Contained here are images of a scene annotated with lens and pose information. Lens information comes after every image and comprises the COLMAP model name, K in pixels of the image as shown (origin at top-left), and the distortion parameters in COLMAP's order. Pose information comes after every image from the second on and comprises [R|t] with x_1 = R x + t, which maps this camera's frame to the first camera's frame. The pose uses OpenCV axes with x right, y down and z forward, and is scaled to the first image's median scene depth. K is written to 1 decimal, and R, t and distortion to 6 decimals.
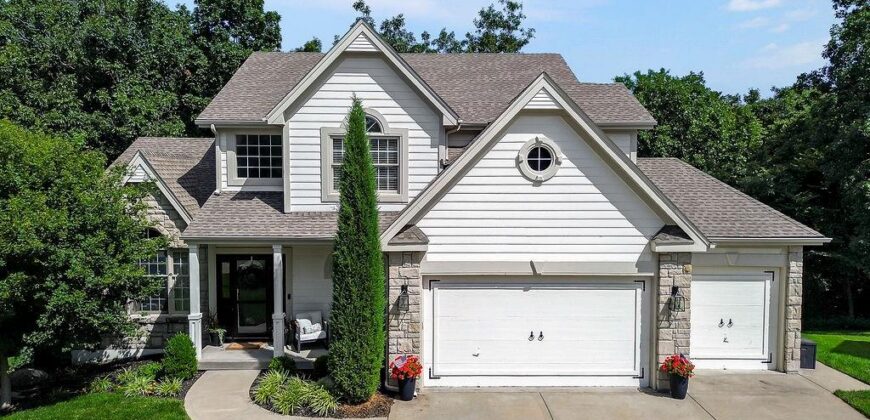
lens RADIAL K [[645.0, 0, 436.1], [0, 645.0, 180.9], [0, 0, 1]] dist [0.045717, -0.052822]
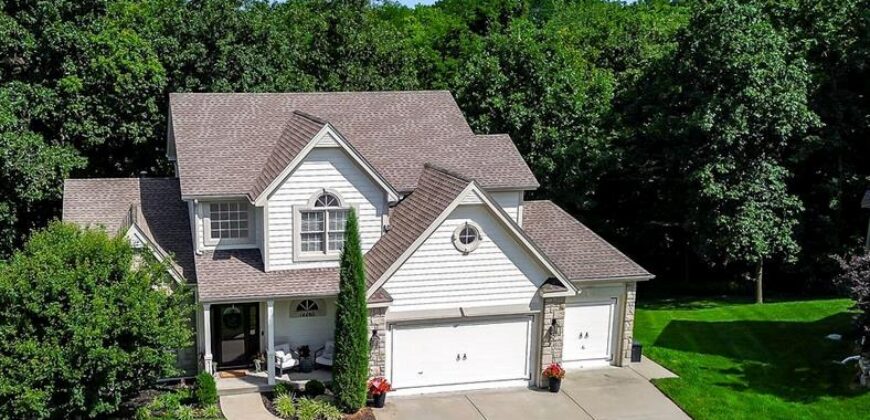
lens RADIAL K [[959.3, 0, 350.8], [0, 959.3, 210.8], [0, 0, 1]] dist [0.001845, 0.001295]
pose [[0.979298, -0.032749, 0.199758, -0.474888], [-0.000204, 0.986666, 0.162759, -0.404480], [-0.202425, -0.159431, 0.966233, -0.900511]]
